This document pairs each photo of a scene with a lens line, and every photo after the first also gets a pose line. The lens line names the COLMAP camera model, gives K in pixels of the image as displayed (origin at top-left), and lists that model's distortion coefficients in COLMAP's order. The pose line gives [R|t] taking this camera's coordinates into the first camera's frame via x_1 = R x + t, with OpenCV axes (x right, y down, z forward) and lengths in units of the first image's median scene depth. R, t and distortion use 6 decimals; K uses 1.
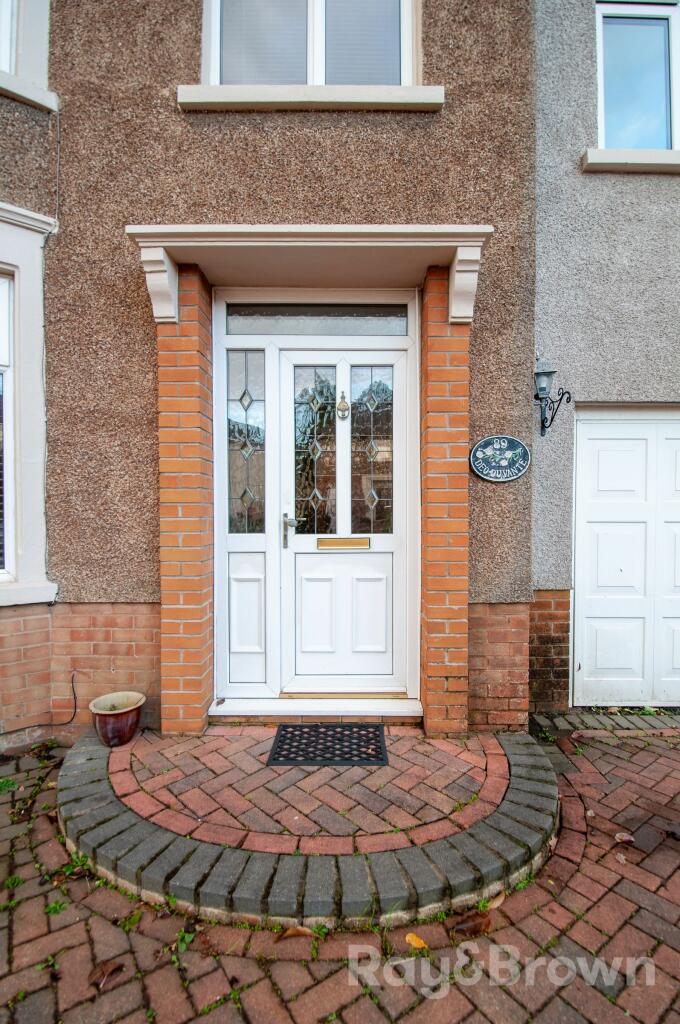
lens RADIAL K [[470.7, 0, 316.0], [0, 470.7, 525.1], [0, 0, 1]] dist [-0.022083, -0.000708]
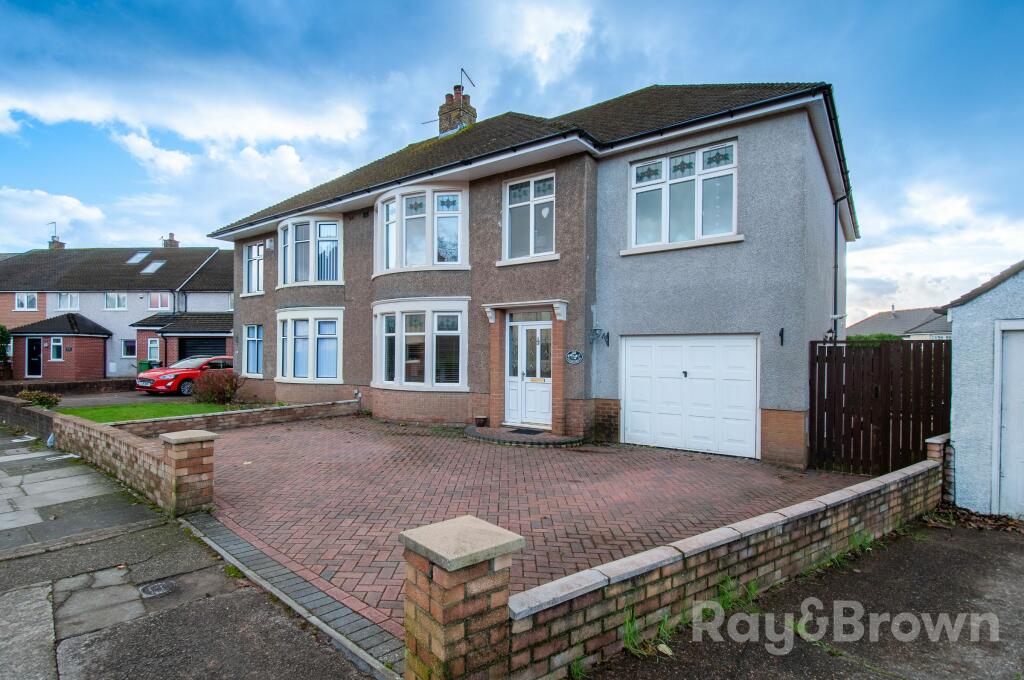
lens RADIAL K [[470.7, 0, 487.9], [0, 470.7, 354.9], [0, 0, 1]] dist [-0.022083, -0.000708]
pose [[0.834556, 0.009199, -0.550846, 1.755440], [-0.022298, 0.999605, -0.017091, -0.084592], [0.550471, 0.026546, 0.834432, -2.234583]]
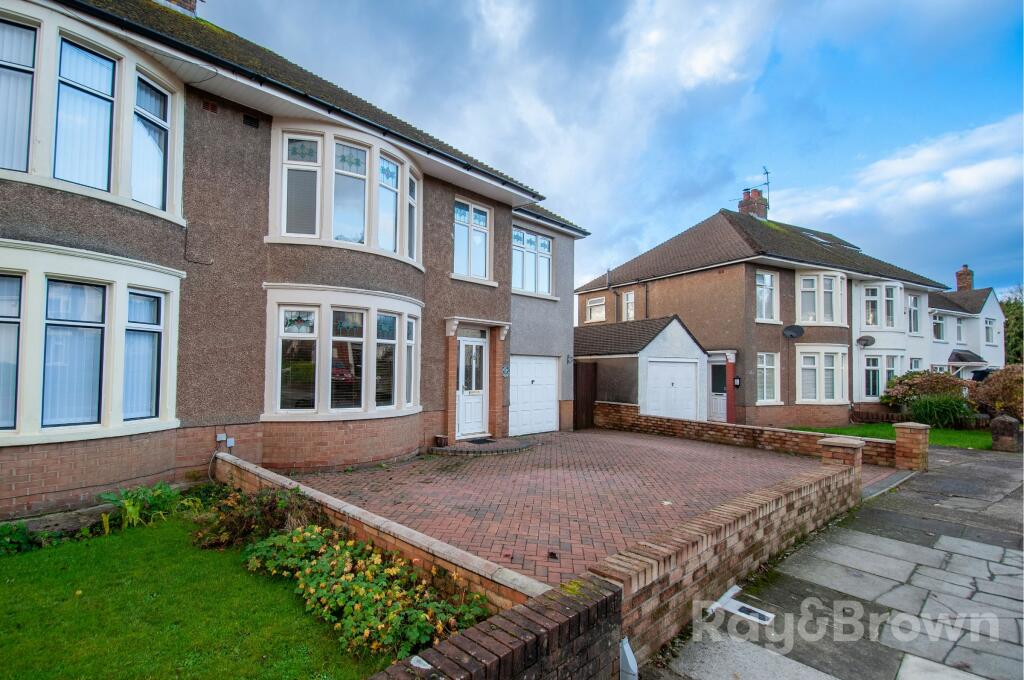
lens RADIAL K [[470.7, 0, 487.9], [0, 470.7, 354.9], [0, 0, 1]] dist [-0.022083, -0.000708]
pose [[0.687947, 0.029913, 0.725144, -2.732930], [0.009464, 0.998696, -0.050176, -0.075818], [-0.725699, 0.041381, 0.686767, -1.760496]]
